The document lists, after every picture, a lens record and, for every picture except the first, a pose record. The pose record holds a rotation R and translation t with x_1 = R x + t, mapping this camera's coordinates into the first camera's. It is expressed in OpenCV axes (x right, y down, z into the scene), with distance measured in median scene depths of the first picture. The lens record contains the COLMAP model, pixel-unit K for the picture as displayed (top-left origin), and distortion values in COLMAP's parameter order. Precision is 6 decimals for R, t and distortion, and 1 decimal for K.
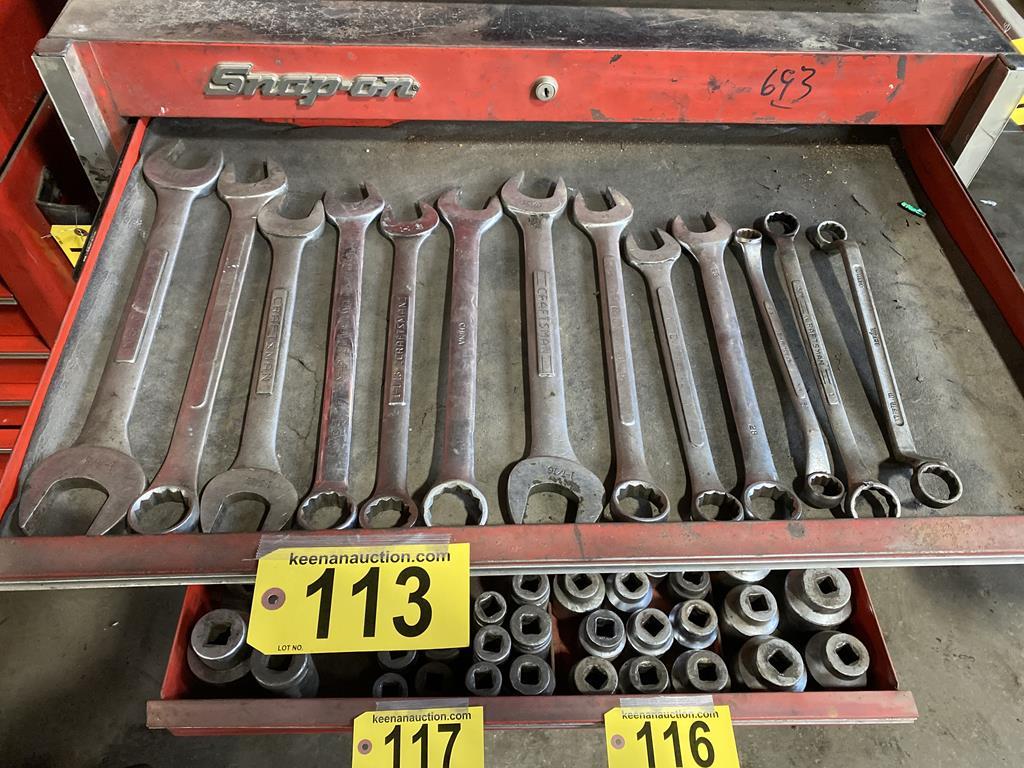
lens RADIAL K [[782.0, 0, 504.4], [0, 782.0, 386.1], [0, 0, 1]] dist [0.046938, -0.064028]
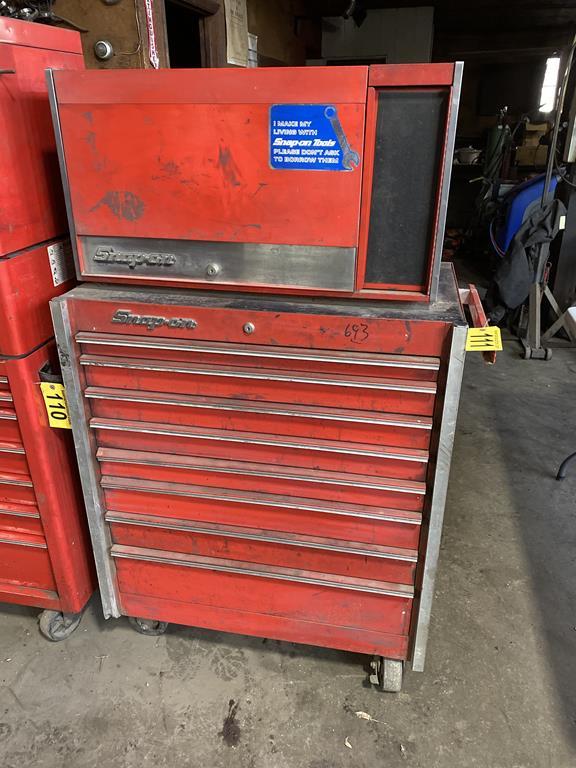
lens RADIAL K [[586.5, 0, 286.8], [0, 586.5, 384.5], [0, 0, 1]] dist [0.046938, -0.064028]
pose [[0.973632, 0.065343, -0.218567, 0.560618], [-0.158401, 0.883121, -0.441595, 0.519316], [0.164165, 0.464572, 0.870185, -0.399970]]
